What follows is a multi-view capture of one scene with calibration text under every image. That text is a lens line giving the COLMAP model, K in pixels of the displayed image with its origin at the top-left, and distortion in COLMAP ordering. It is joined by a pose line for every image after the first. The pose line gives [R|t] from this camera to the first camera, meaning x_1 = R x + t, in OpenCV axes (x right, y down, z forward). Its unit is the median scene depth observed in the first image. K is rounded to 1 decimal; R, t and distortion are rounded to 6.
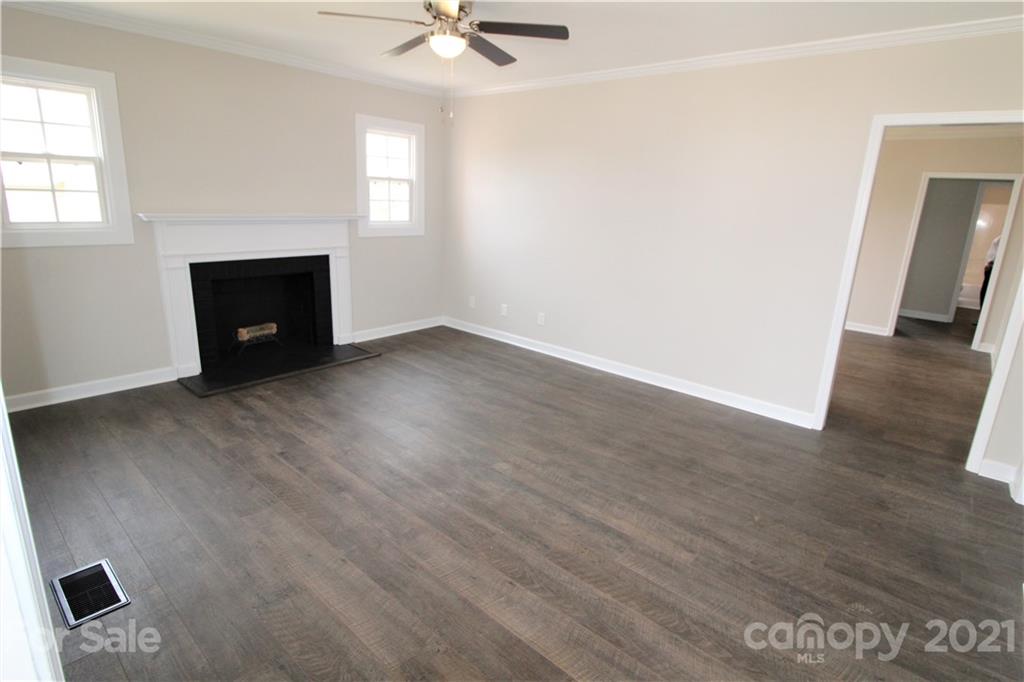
lens RADIAL K [[532.1, 0, 512.9], [0, 532.1, 320.1], [0, 0, 1]] dist [0.043714, -0.018983]
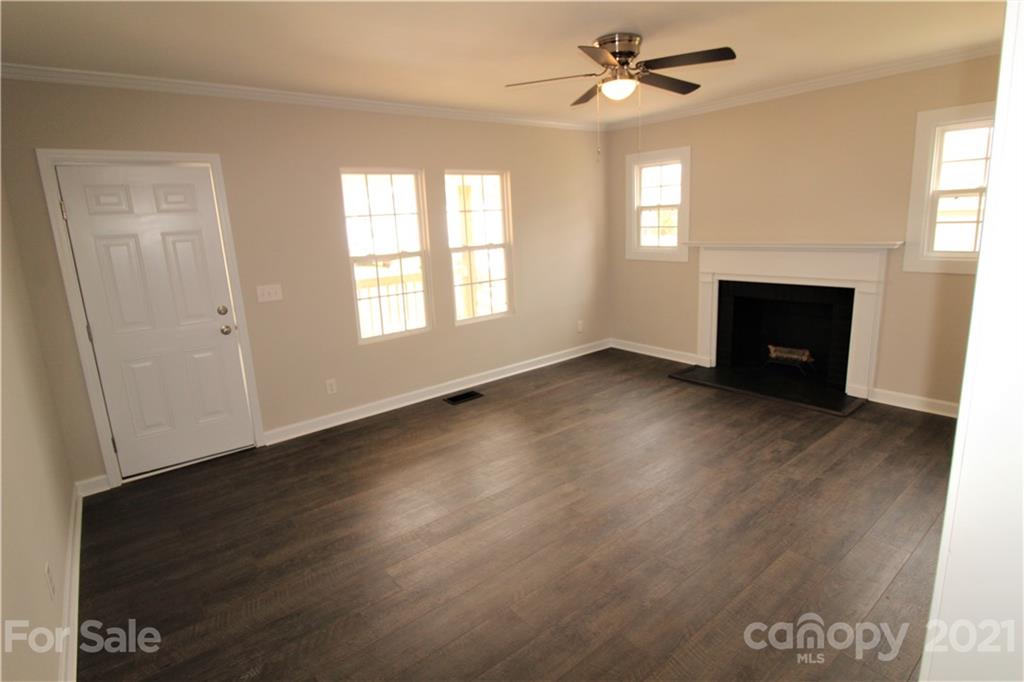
lens RADIAL K [[516.9, 0, 520.3], [0, 516.9, 323.7], [0, 0, 1]] dist [0.002618, -0.016765]
pose [[-0.160631, 0.156635, -0.974506, 0.610117], [-0.196197, 0.962558, 0.187055, -0.128526], [0.967318, 0.221242, -0.123885, 0.655851]]
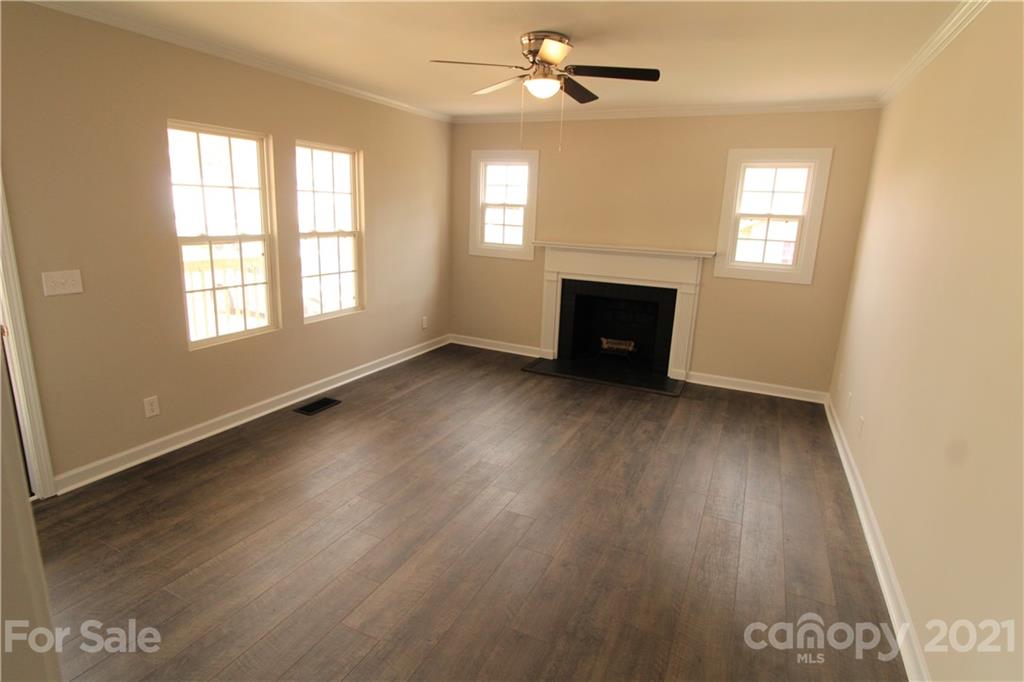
lens RADIAL K [[516.9, 0, 520.3], [0, 516.9, 323.7], [0, 0, 1]] dist [0.002618, -0.016765]
pose [[0.282804, 0.169122, -0.944150, 0.569564], [-0.253114, 0.962600, 0.096611, -0.085591], [0.925178, 0.211656, 0.315035, 0.465533]]
